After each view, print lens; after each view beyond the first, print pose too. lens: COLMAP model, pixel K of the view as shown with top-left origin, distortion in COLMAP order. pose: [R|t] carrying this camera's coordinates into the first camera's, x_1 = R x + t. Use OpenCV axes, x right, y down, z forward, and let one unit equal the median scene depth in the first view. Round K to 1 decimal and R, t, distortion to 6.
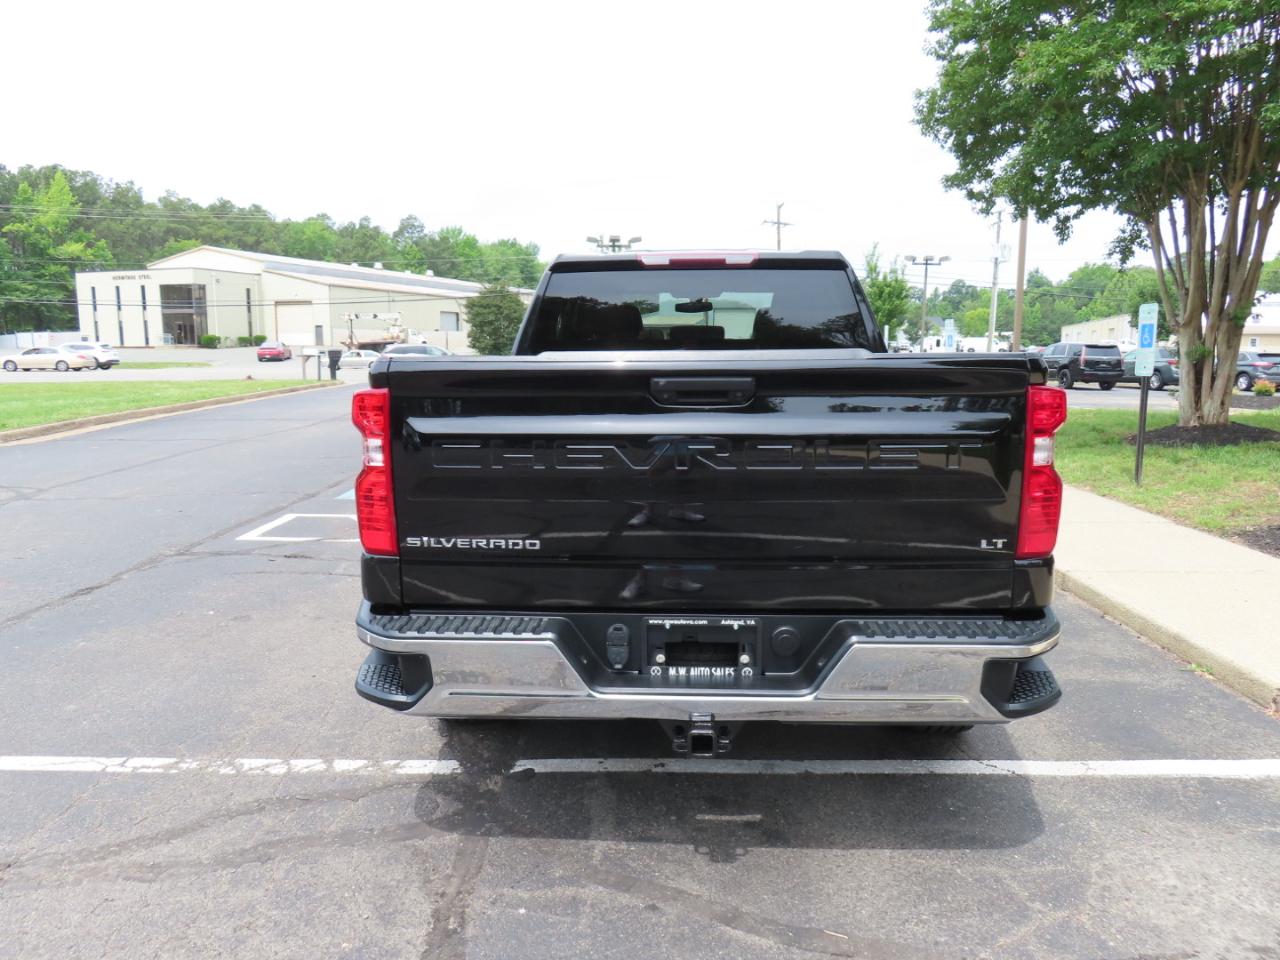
lens RADIAL K [[917.1, 0, 644.5], [0, 917.1, 487.7], [0, 0, 1]] dist [-0.012015, 0.008292]
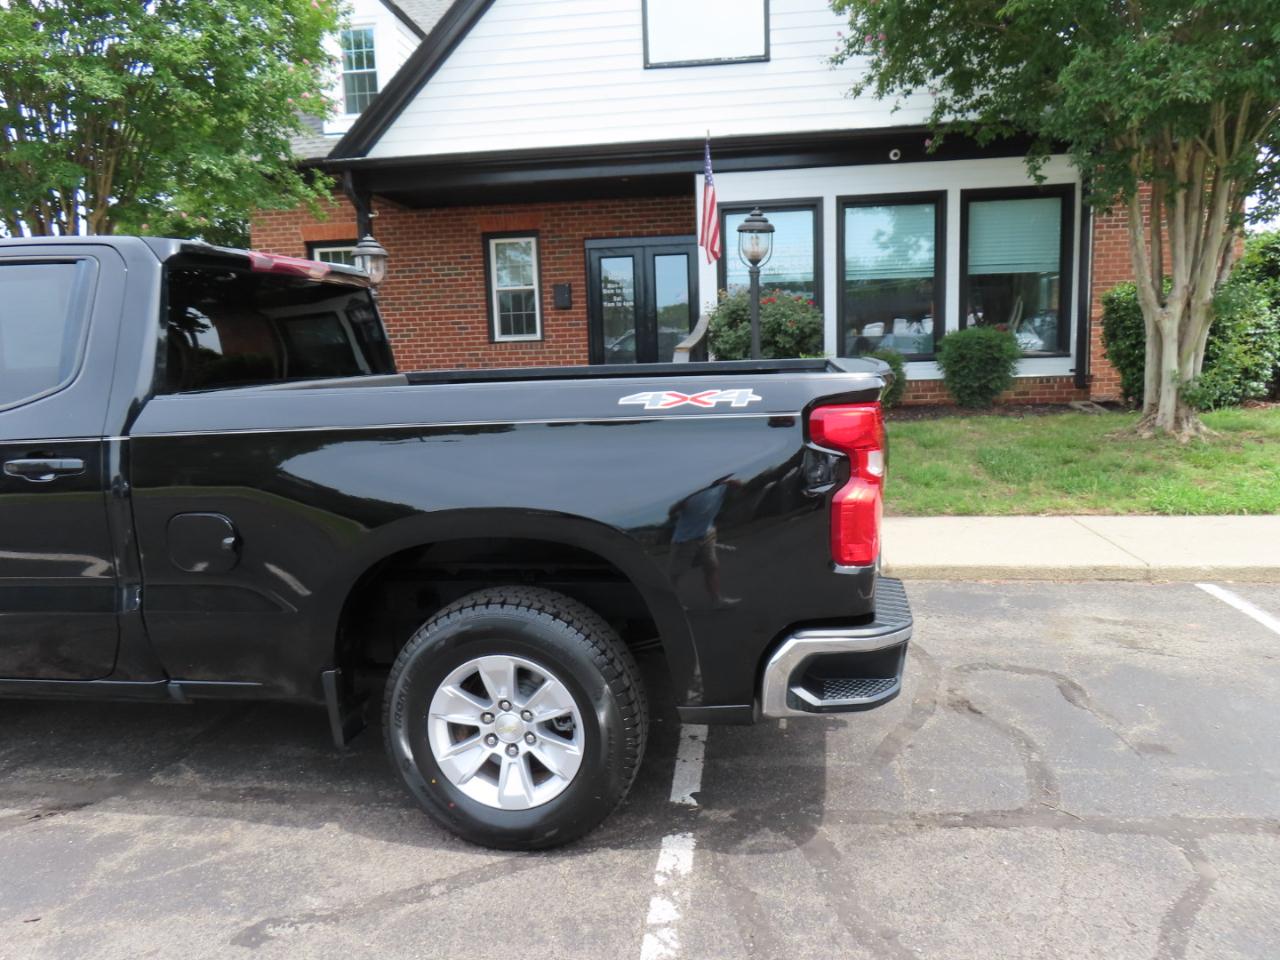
lens RADIAL K [[917.1, 0, 641.1], [0, 917.1, 480.3], [0, 0, 1]] dist [-0.012015, 0.008292]
pose [[0.112109, -0.145919, 0.982924, -0.410584], [0.179120, 0.975924, 0.124451, -0.060093], [-0.977419, 0.162110, 0.135547, 0.340235]]
